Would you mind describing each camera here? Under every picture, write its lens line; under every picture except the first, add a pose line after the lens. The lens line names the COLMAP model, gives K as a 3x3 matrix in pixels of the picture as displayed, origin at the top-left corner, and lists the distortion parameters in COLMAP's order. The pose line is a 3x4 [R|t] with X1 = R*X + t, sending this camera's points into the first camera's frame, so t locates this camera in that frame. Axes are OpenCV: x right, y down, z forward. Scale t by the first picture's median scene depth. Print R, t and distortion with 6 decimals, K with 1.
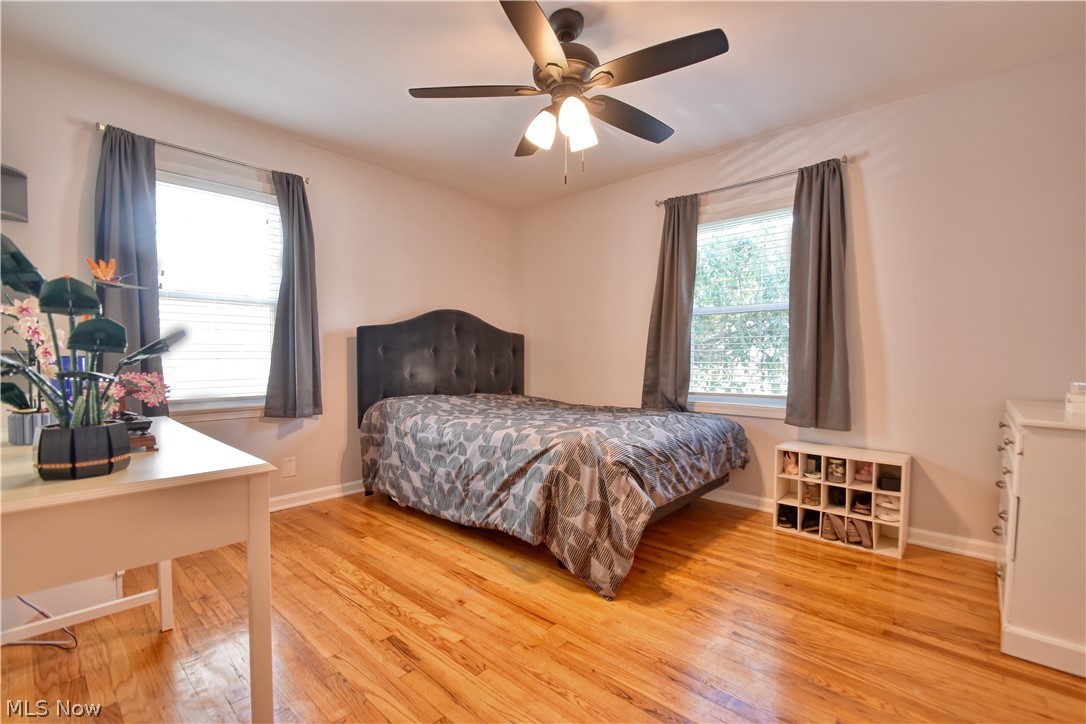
lens RADIAL K [[479.7, 0, 542.0], [0, 479.7, 367.0], [0, 0, 1]] dist [0.002077, -0.009679]
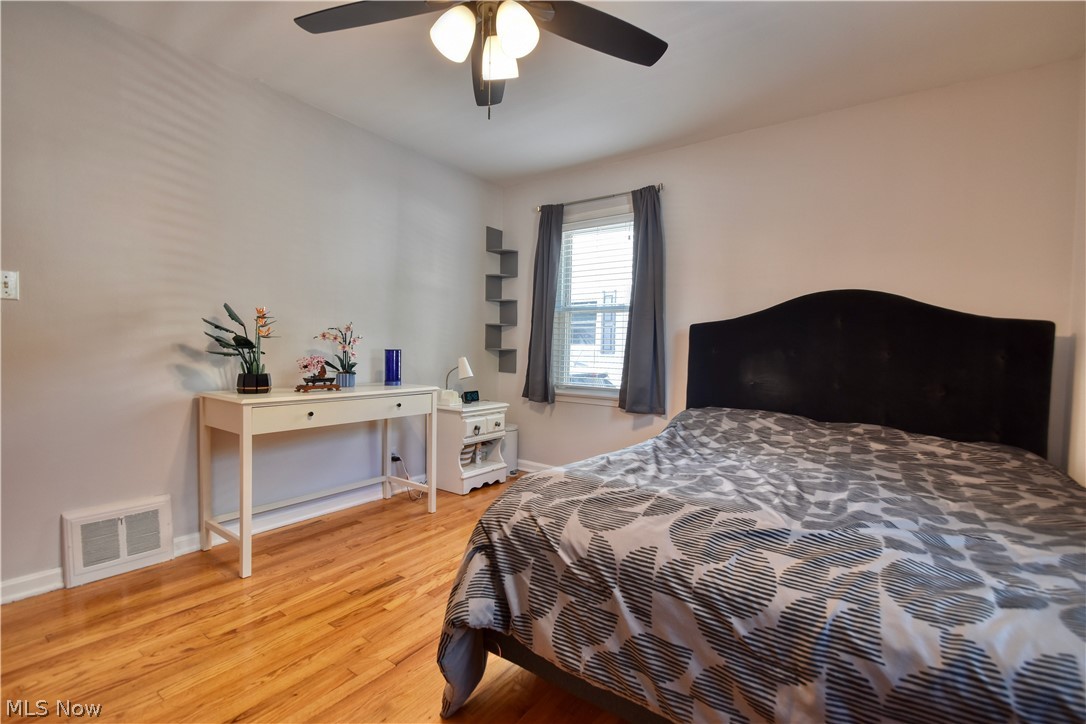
lens RADIAL K [[472.8, 0, 551.8], [0, 472.8, 362.2], [0, 0, 1]] dist [-0.002308, -0.012680]
pose [[0.130577, 0.023576, -0.991158, 0.534563], [-0.050312, 0.998587, 0.017124, -0.016812], [0.990161, 0.047631, 0.131578, 0.692720]]
